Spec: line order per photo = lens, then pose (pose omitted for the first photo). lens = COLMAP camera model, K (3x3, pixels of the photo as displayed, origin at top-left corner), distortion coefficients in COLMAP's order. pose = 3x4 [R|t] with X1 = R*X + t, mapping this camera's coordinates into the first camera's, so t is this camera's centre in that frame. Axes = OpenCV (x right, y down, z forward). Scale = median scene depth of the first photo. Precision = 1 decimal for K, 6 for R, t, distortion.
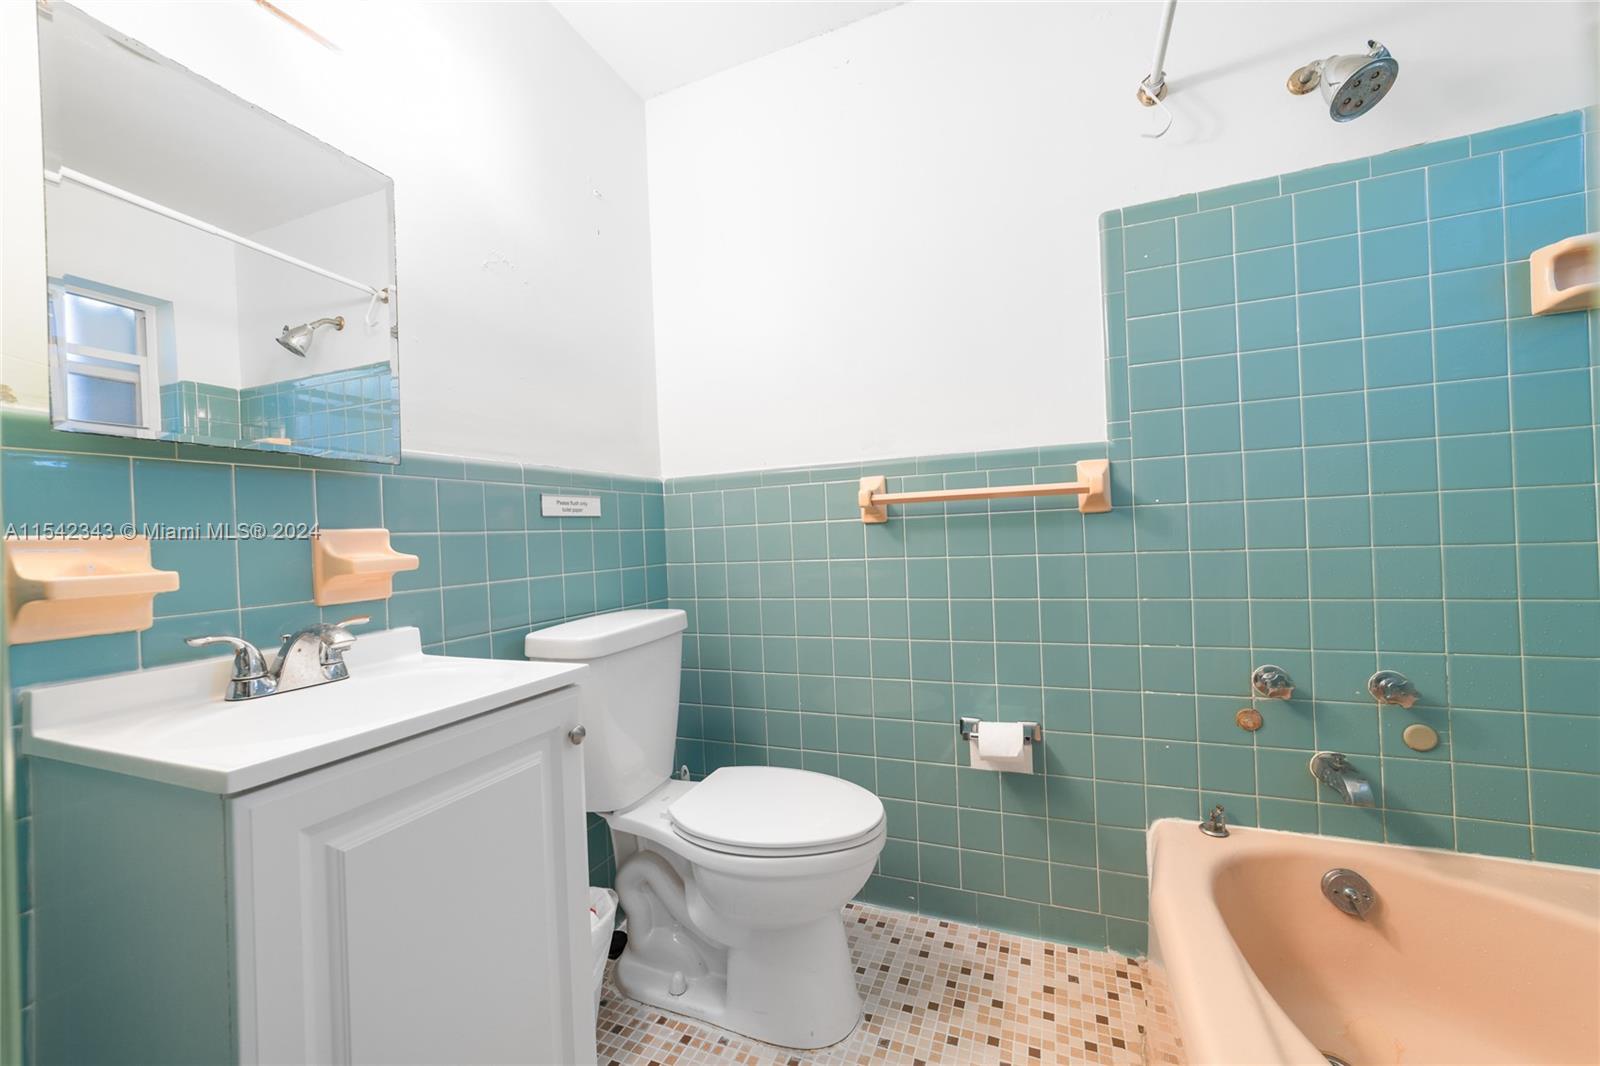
lens RADIAL K [[604.5, 0, 804.6], [0, 604.5, 533.6], [0, 0, 1]] dist [-0.014255, 0.007483]
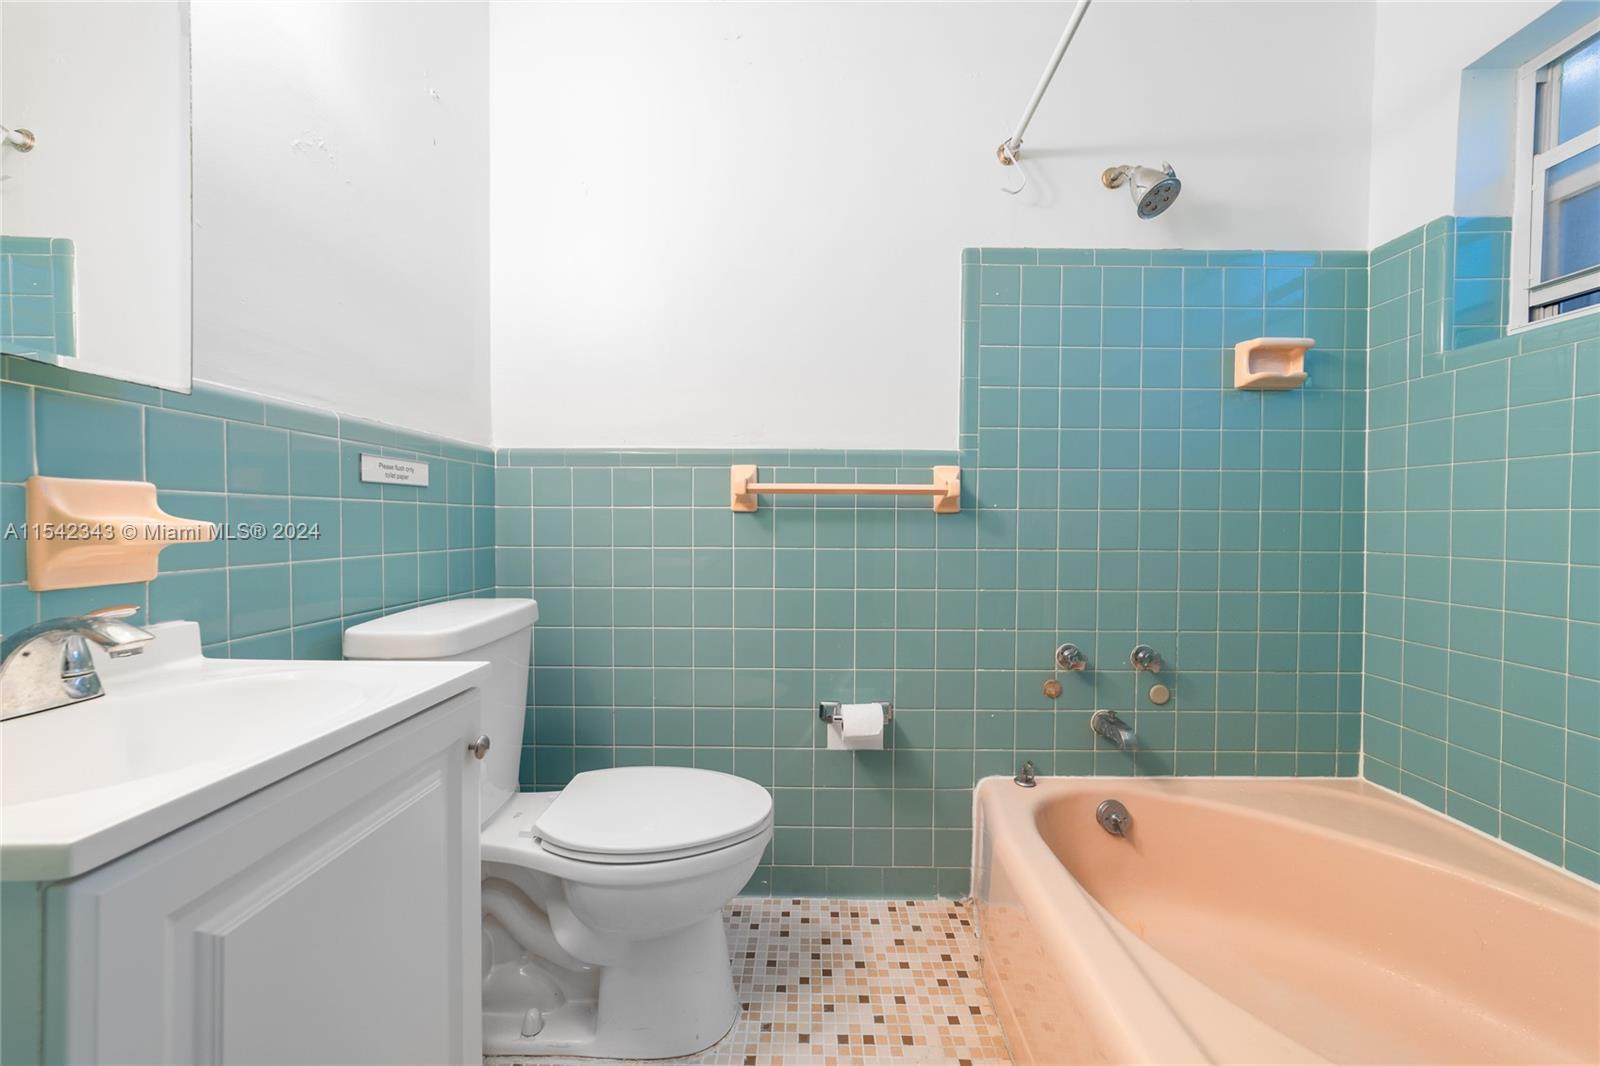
lens RADIAL K [[604.5, 0, 804.6], [0, 604.5, 533.6], [0, 0, 1]] dist [-0.014255, 0.007483]
pose [[0.929817, 0.039839, 0.365859, -0.185403], [-0.044304, 0.999011, 0.003815, 0.011894], [-0.365345, -0.019756, 0.930663, 0.047734]]
